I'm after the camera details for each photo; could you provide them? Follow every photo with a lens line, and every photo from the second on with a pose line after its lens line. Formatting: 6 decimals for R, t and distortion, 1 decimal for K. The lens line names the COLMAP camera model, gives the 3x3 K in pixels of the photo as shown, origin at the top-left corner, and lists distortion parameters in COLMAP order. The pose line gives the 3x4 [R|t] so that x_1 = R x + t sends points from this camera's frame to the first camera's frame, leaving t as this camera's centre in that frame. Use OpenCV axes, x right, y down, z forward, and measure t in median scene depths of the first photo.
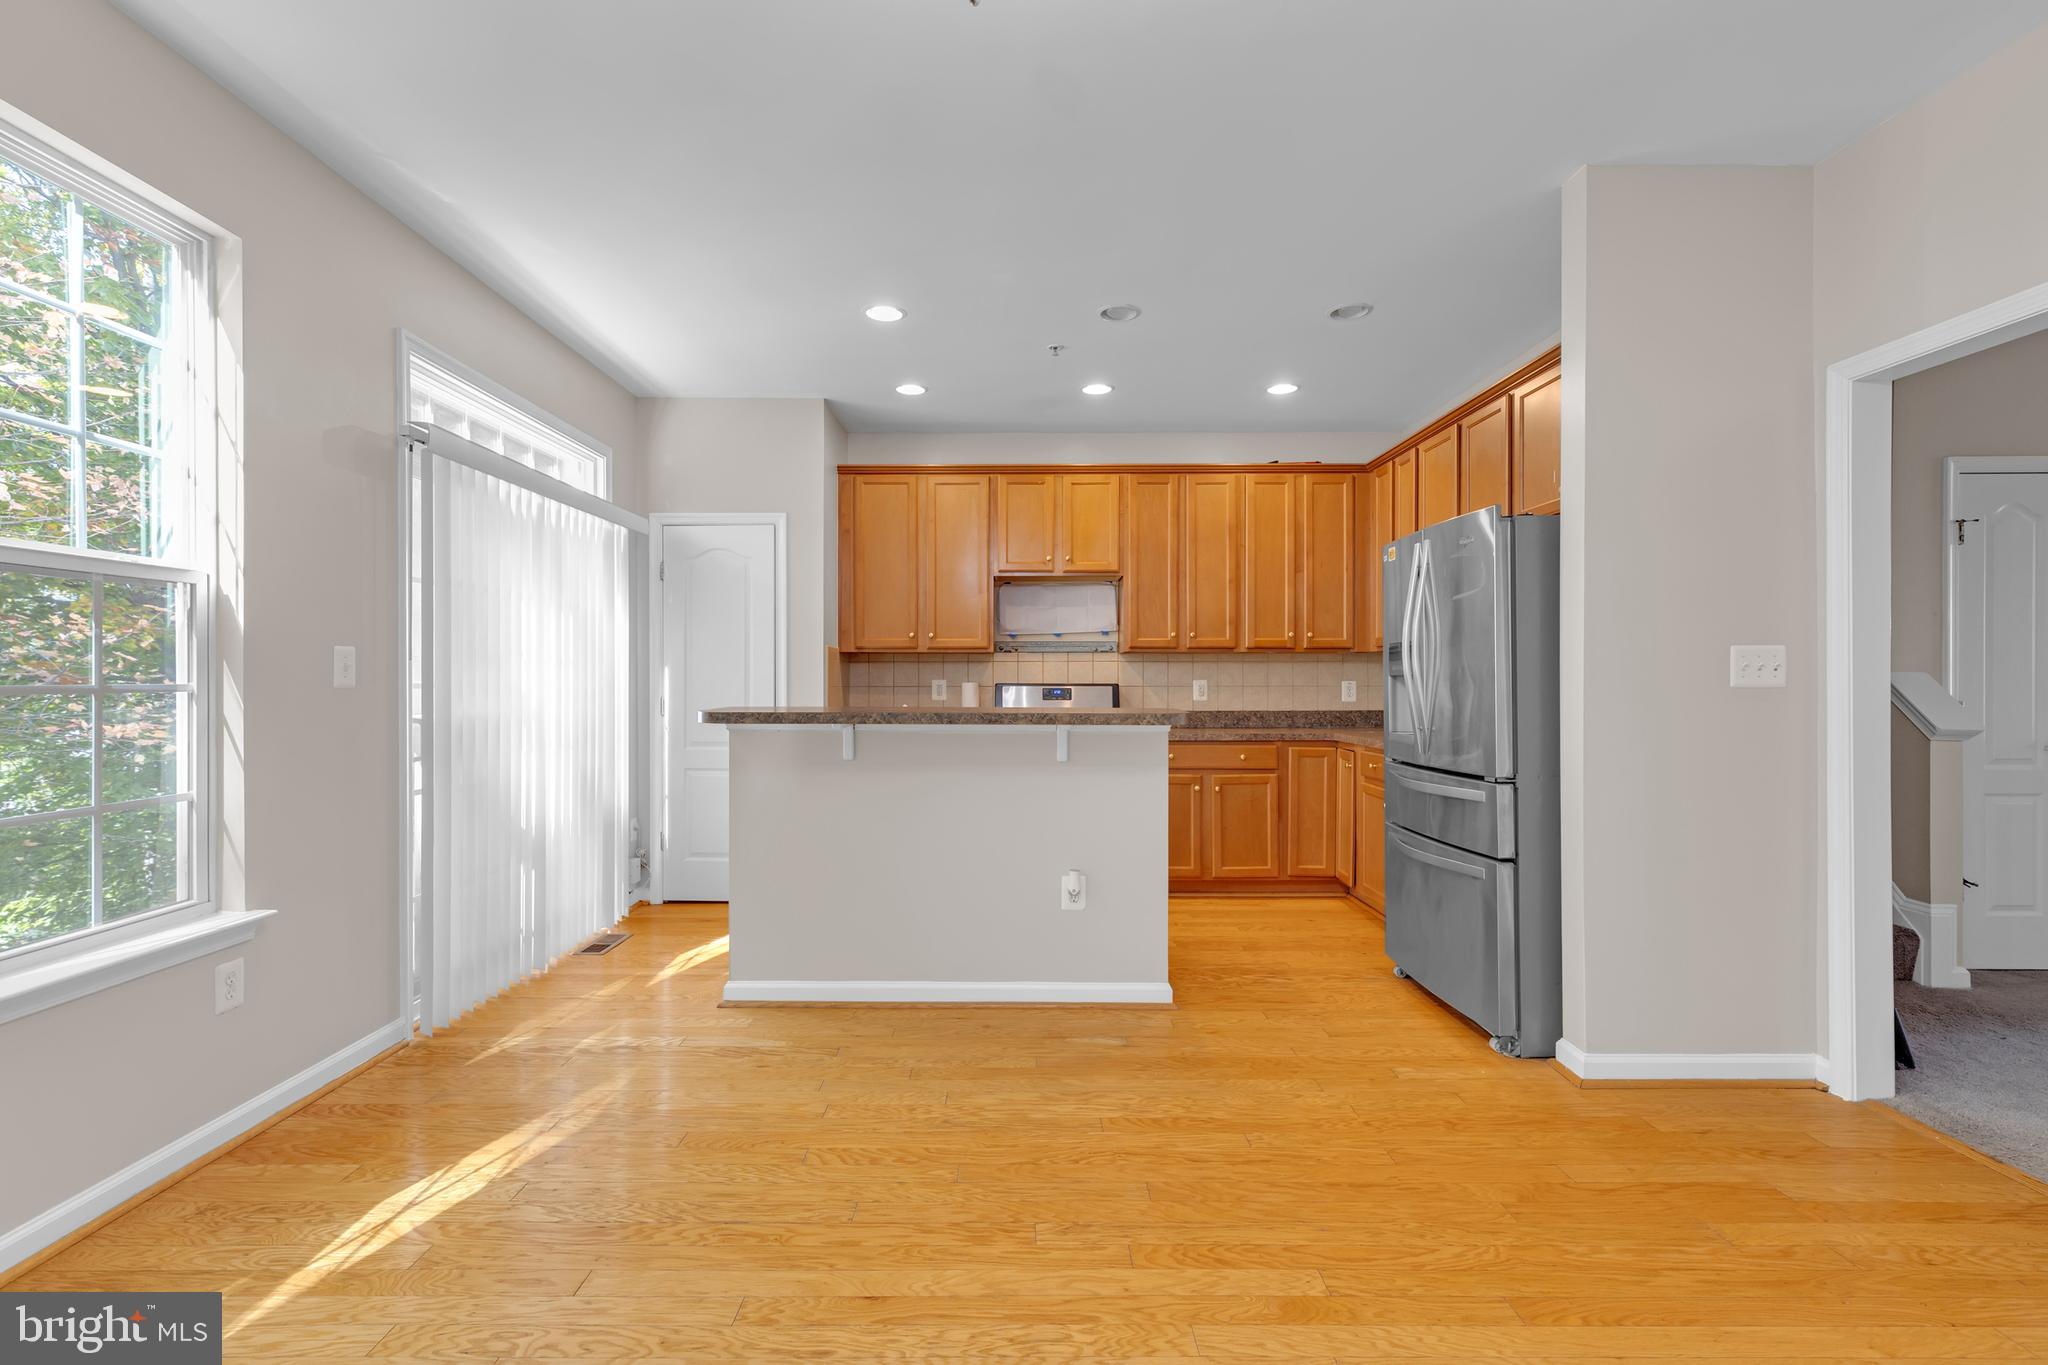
lens RADIAL K [[960.2, 0, 1015.6], [0, 960.2, 680.7], [0, 0, 1]] dist [-0.001998, -0.000927]
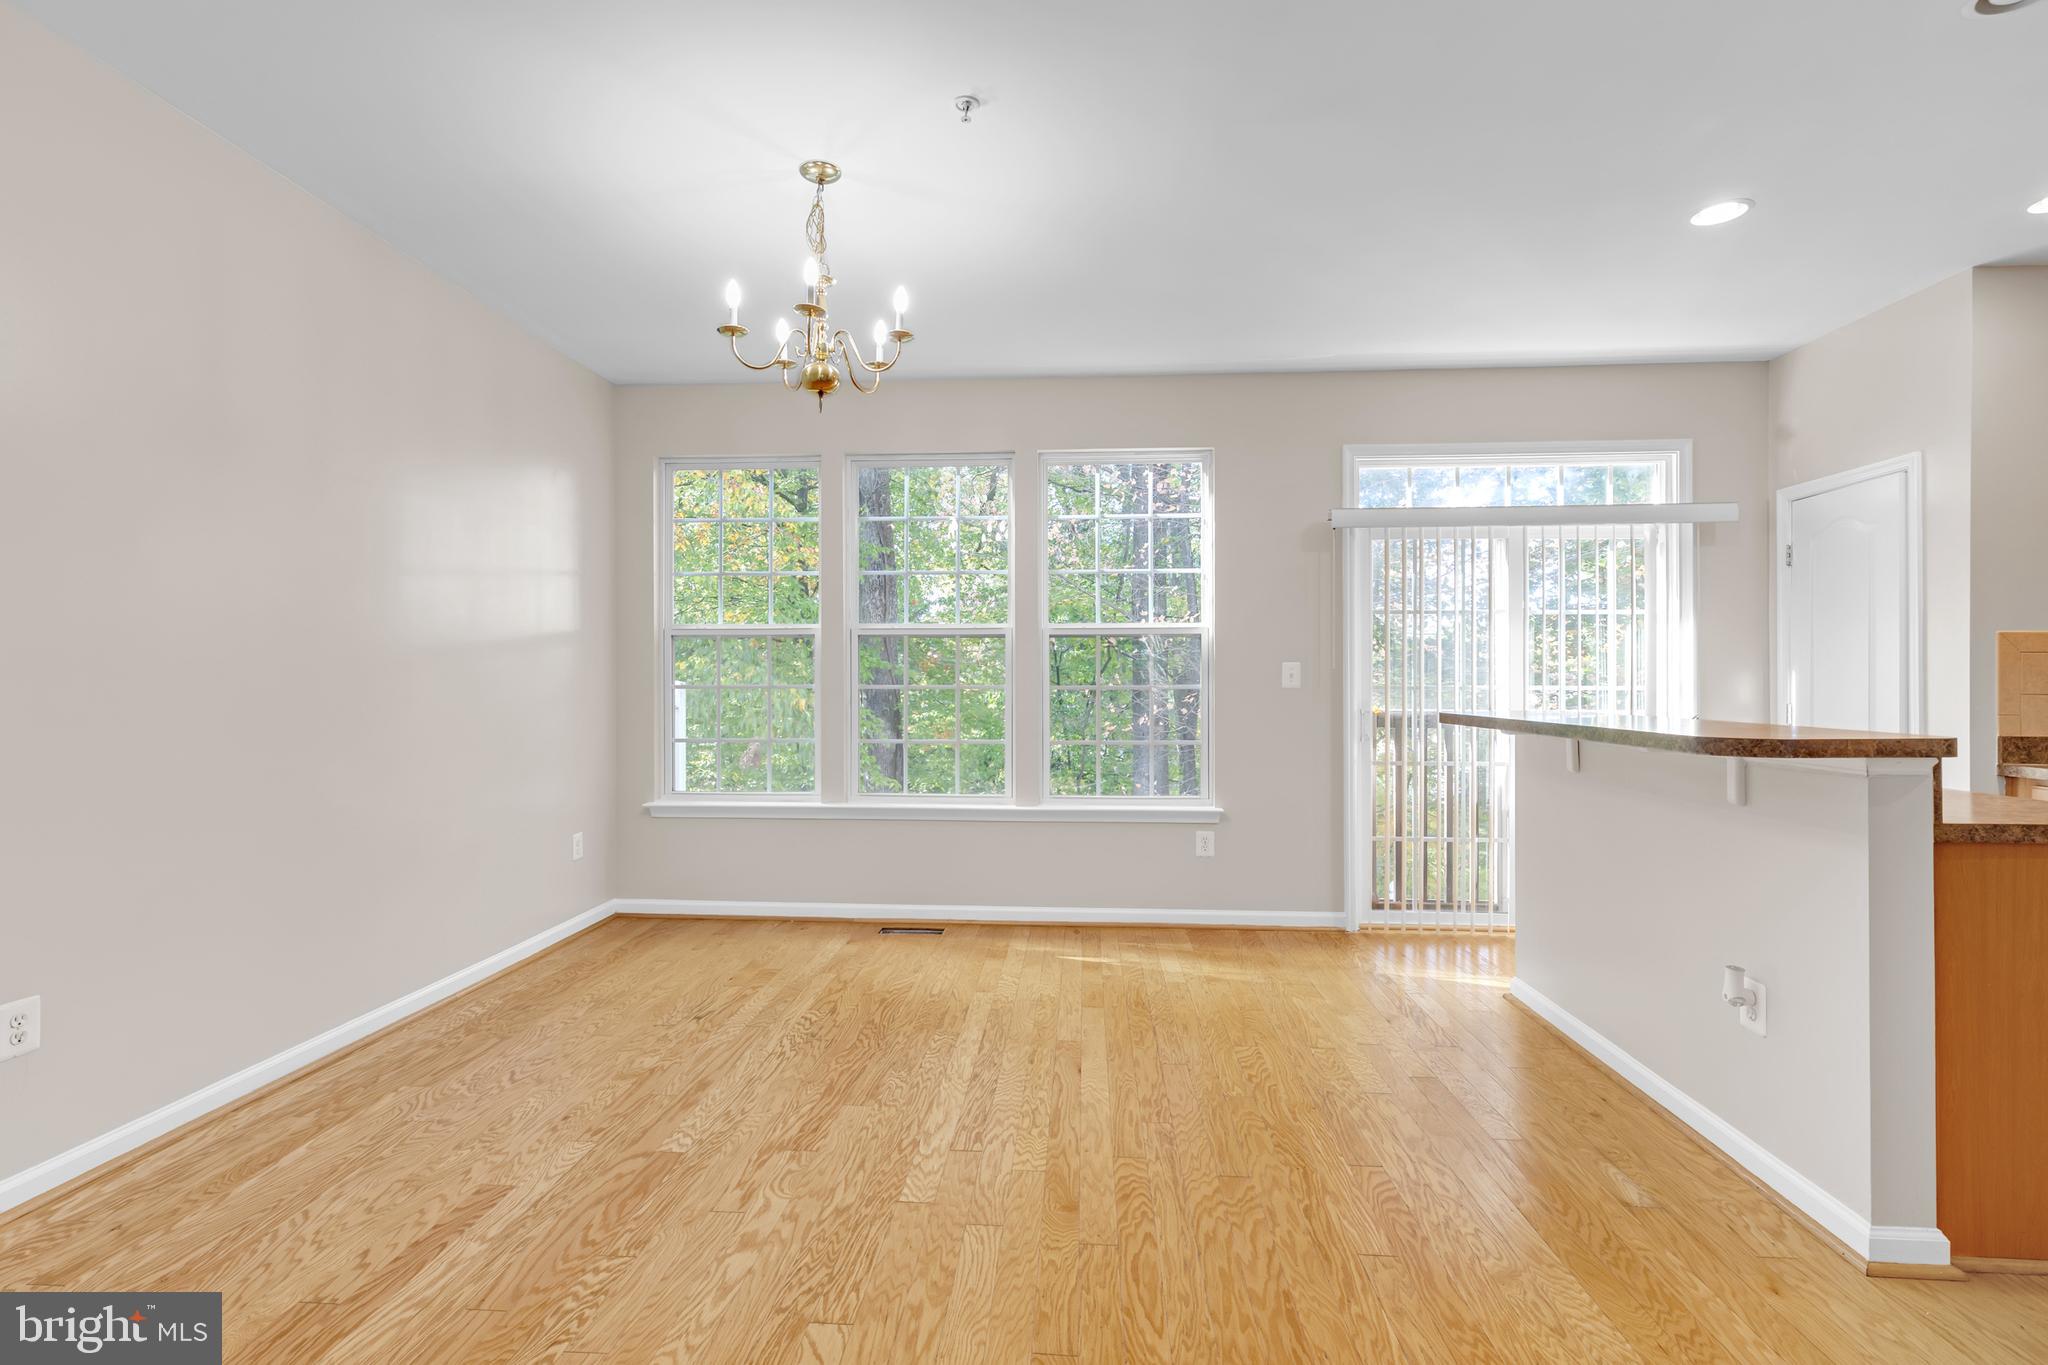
lens RADIAL K [[960.2, 0, 1012.4], [0, 960.2, 682.6], [0, 0, 1]] dist [-0.001998, -0.000927]
pose [[-0.093208, 0.004279, -0.995637, 1.304620], [-0.001280, 0.999989, 0.004417, -0.012376], [0.995646, 0.001686, -0.093201, 0.928797]]
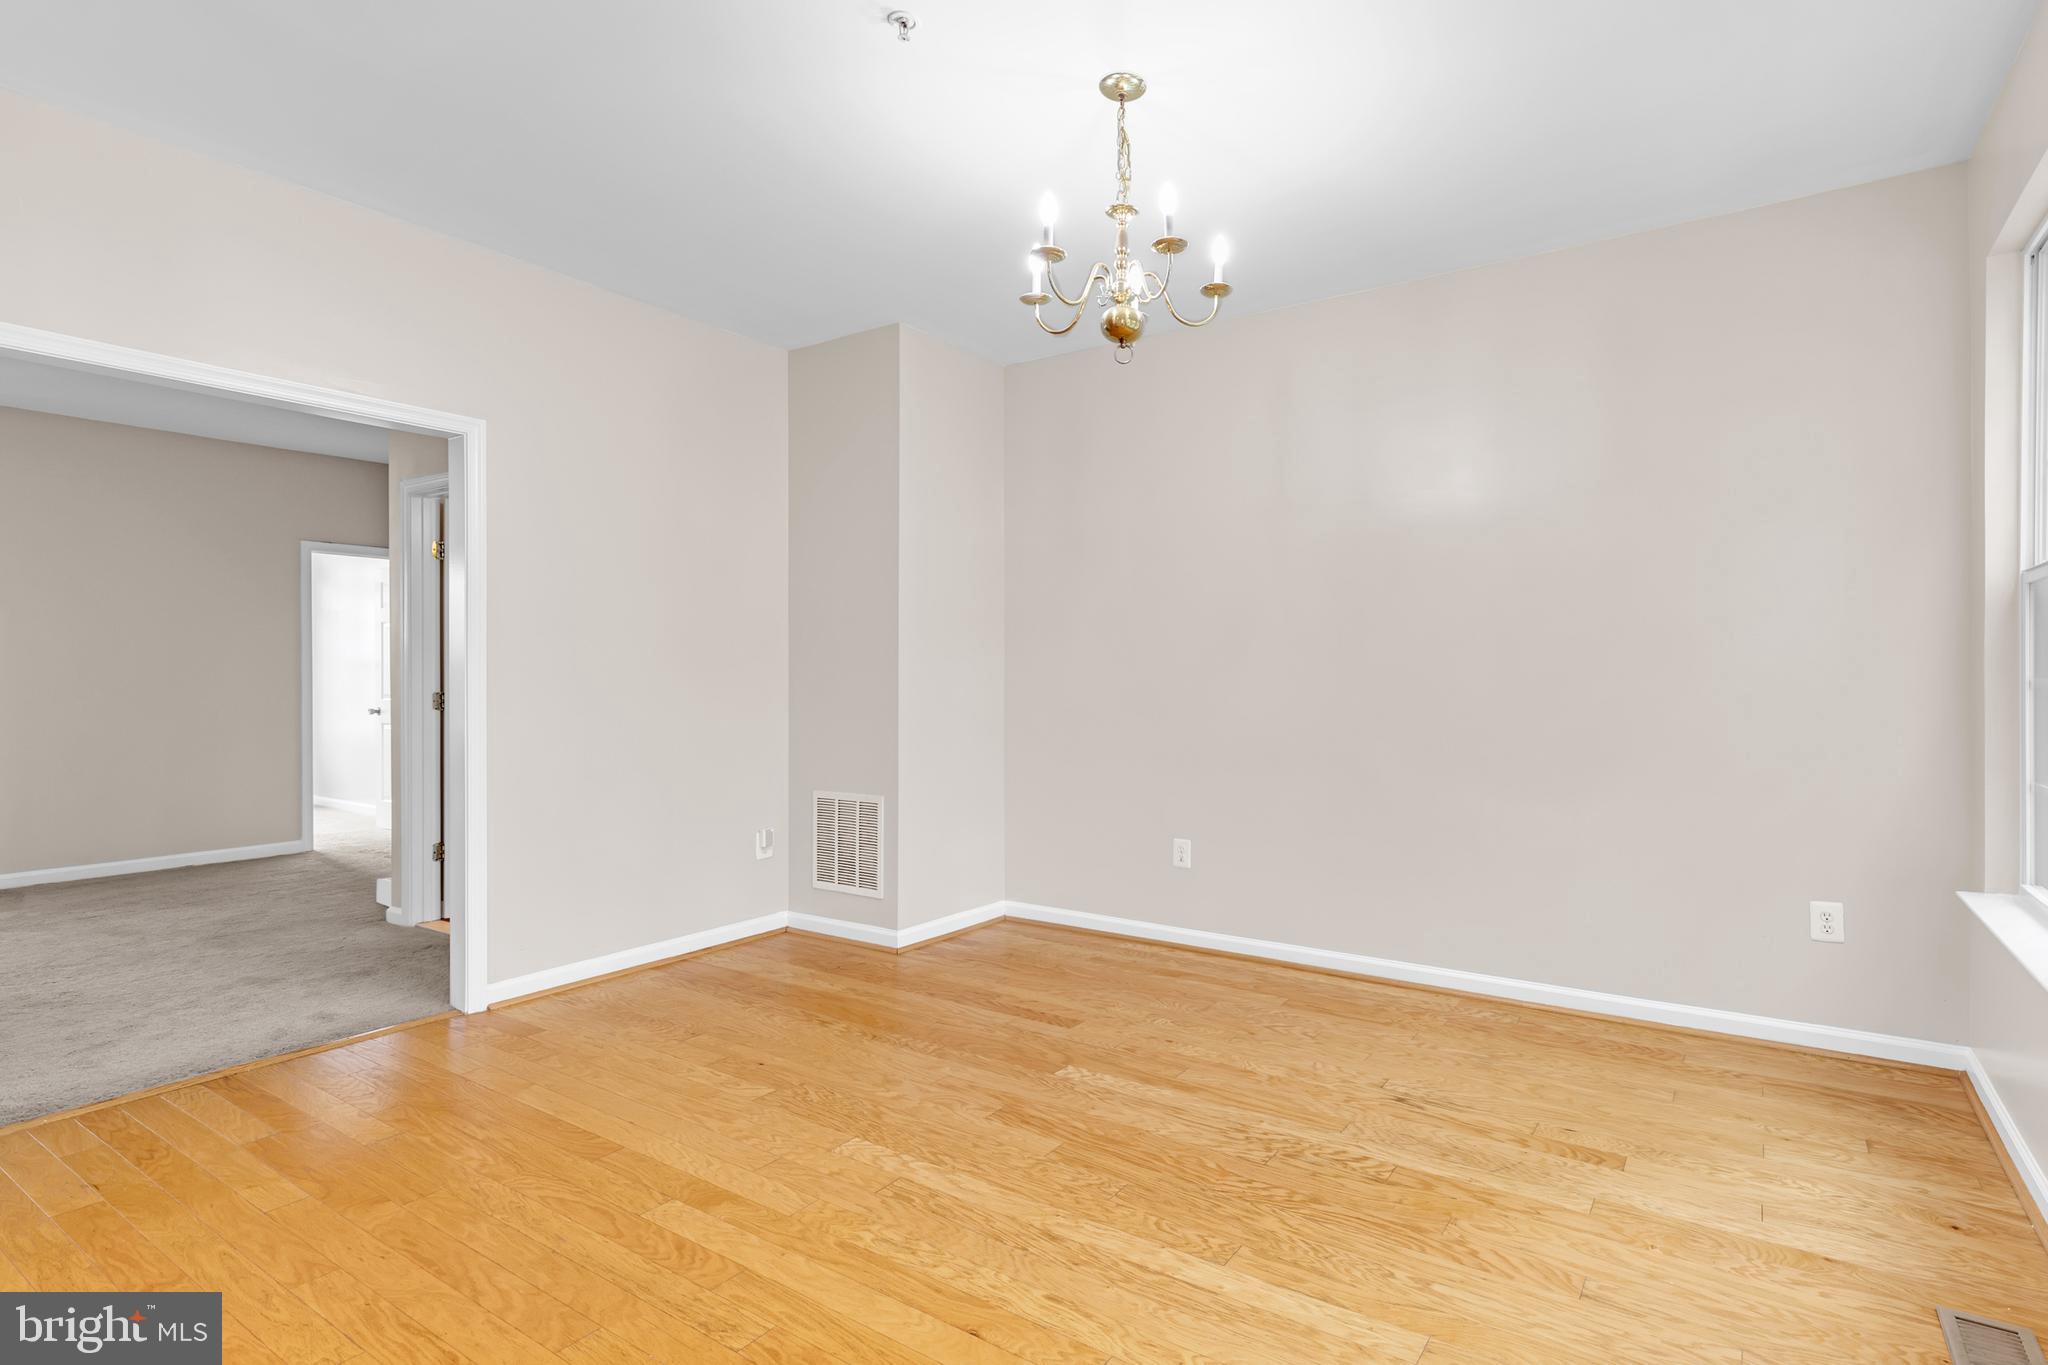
lens RADIAL K [[960.2, 0, 1132.1], [0, 960.2, 674.7], [0, 0, 1]] dist [-0.001998, -0.000927]
pose [[-0.844048, 0.000681, 0.536267, -0.702198], [0.000343, 1.000000, -0.000731, 0.000518], [-0.536267, -0.000433, -0.844048, 1.530864]]
